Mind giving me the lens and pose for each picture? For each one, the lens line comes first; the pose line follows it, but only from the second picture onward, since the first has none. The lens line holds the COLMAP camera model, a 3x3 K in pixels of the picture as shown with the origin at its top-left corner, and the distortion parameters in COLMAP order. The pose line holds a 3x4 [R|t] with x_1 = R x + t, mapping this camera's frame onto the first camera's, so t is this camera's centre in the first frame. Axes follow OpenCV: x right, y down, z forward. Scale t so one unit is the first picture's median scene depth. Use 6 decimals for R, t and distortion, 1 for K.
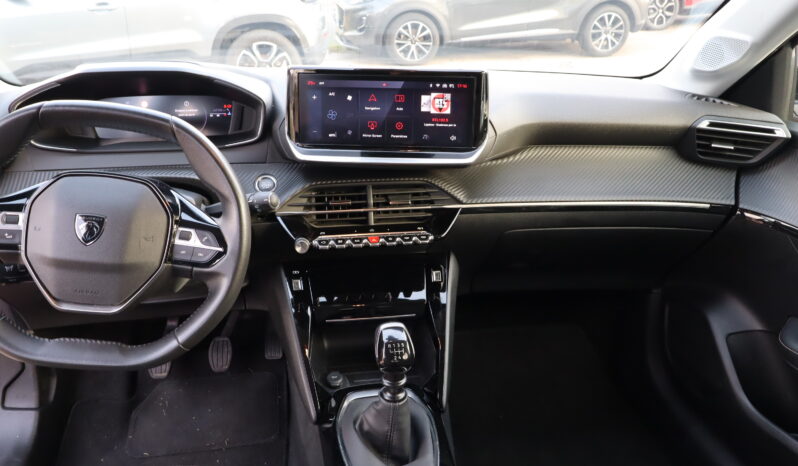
lens RADIAL K [[599.8, 0, 393.9], [0, 599.8, 231.8], [0, 0, 1]] dist [0.010482, 0.002257]
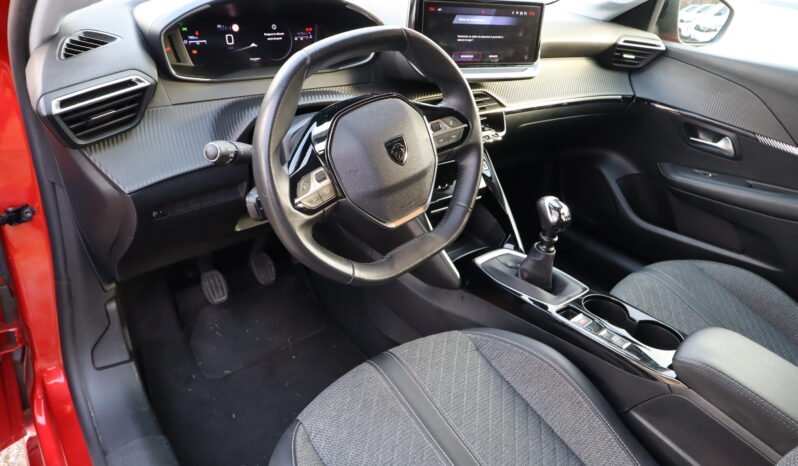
lens RADIAL K [[529.4, 0, 394.8], [0, 529.4, 233.4], [0, 0, 1]] dist [0.010760, 0.000344]
pose [[0.852223, -0.190285, 0.487348, -0.705082], [0.100344, 0.973668, 0.204698, -0.039493], [-0.513466, -0.125545, 0.848876, 0.100819]]
